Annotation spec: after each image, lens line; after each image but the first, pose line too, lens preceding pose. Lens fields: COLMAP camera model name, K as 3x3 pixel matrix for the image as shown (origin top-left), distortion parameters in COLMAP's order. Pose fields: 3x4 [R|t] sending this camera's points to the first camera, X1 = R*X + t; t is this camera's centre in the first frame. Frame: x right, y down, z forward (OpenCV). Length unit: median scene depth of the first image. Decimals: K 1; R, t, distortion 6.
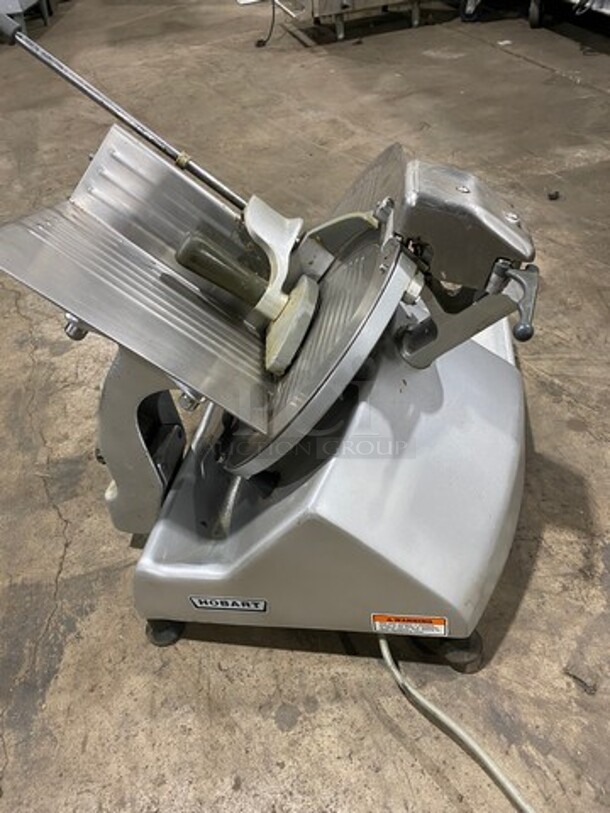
lens RADIAL K [[633.6, 0, 305.0], [0, 633.6, 406.5], [0, 0, 1]] dist [0.001375, 0.001977]
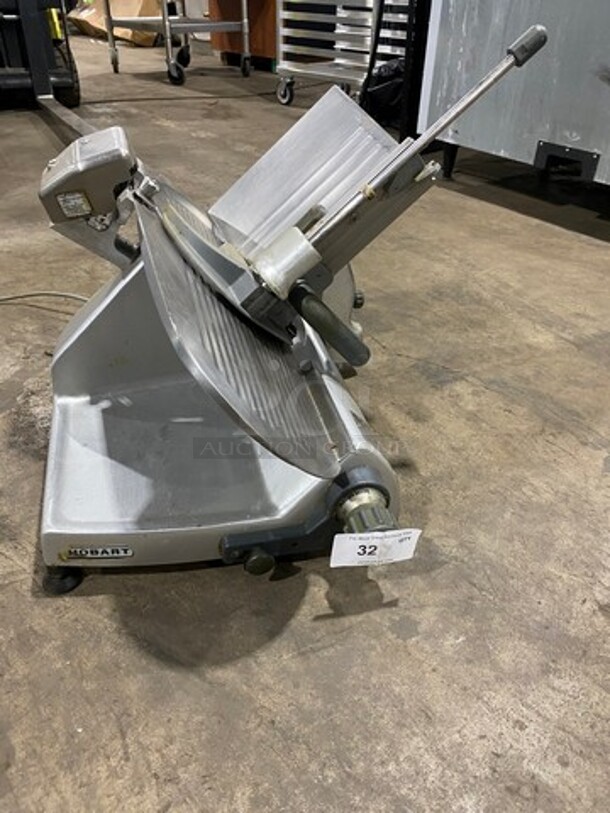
lens RADIAL K [[633.6, 0, 305.0], [0, 633.6, 406.5], [0, 0, 1]] dist [0.001375, 0.001977]
pose [[-0.922416, 0.276336, -0.269792, 0.249081], [-0.201708, 0.251010, 0.946735, -1.167492], [0.329337, 0.927703, -0.175797, 1.409732]]
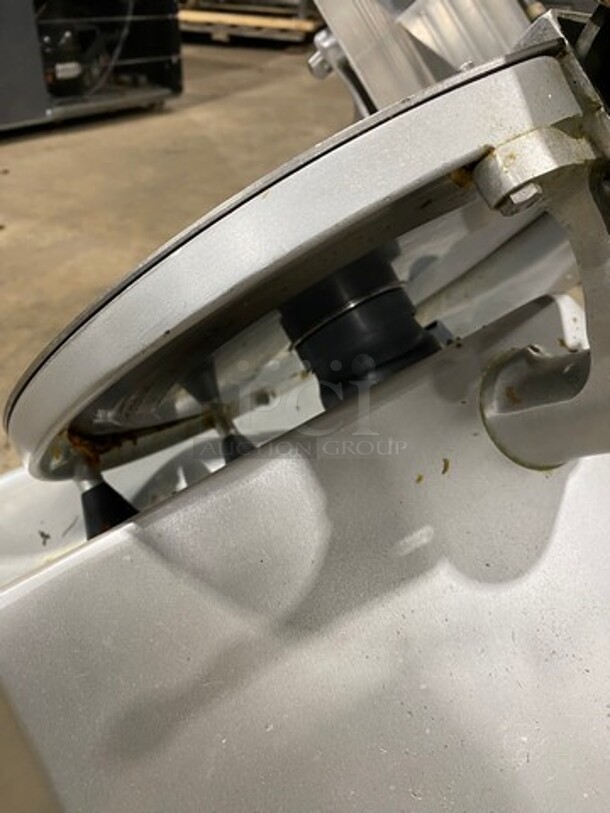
lens RADIAL K [[634.9, 0, 292.3], [0, 634.9, 393.5], [0, 0, 1]] dist [-0.003724, -0.003015]
pose [[0.790591, 0.430627, -0.435347, 0.187546], [-0.480021, 0.877248, -0.003981, -0.025607], [0.380193, 0.212123, 0.900254, 0.508863]]
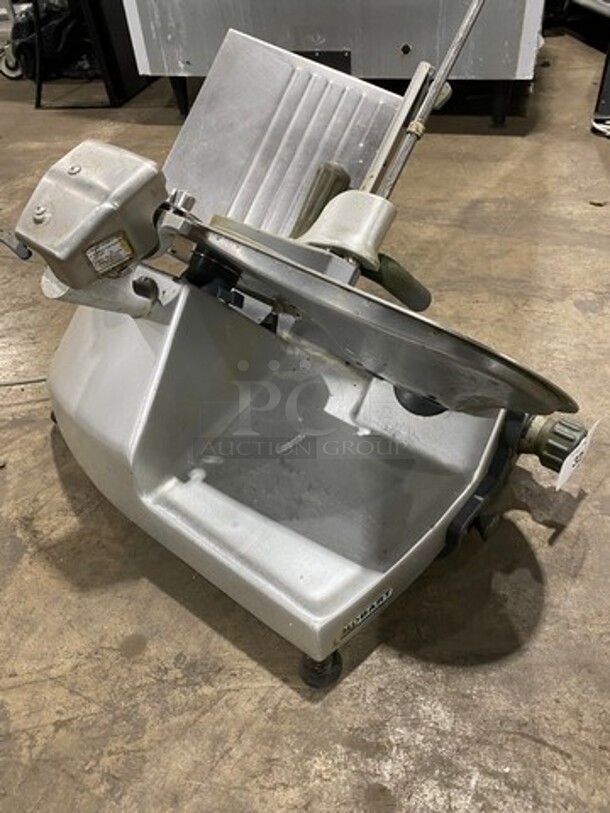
lens RADIAL K [[633.6, 0, 305.0], [0, 633.6, 406.5], [0, 0, 1]] dist [0.001375, 0.001977]
pose [[-0.497061, 0.655990, -0.567985, 0.662474], [-0.485612, 0.332167, 0.808607, -0.884819], [0.719104, 0.677748, 0.153449, 0.987193]]
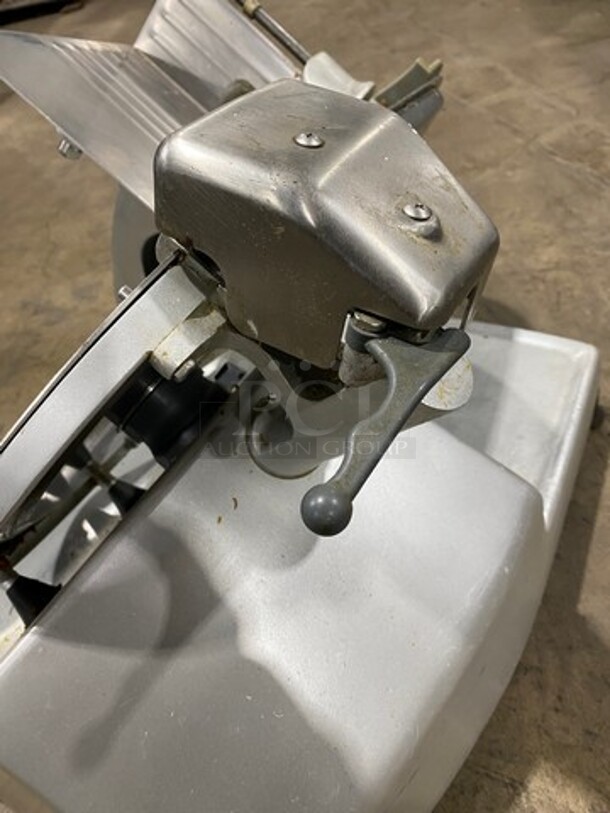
lens RADIAL K [[622.5, 0, 305.0], [0, 622.5, 406.5], [0, 0, 1]] dist [-0.000360, 0.003469]
pose [[0.945473, 0.174823, -0.274805, 0.281412], [-0.159328, 0.984146, 0.077913, -0.138918], [0.284070, -0.029881, 0.958338, 0.419614]]
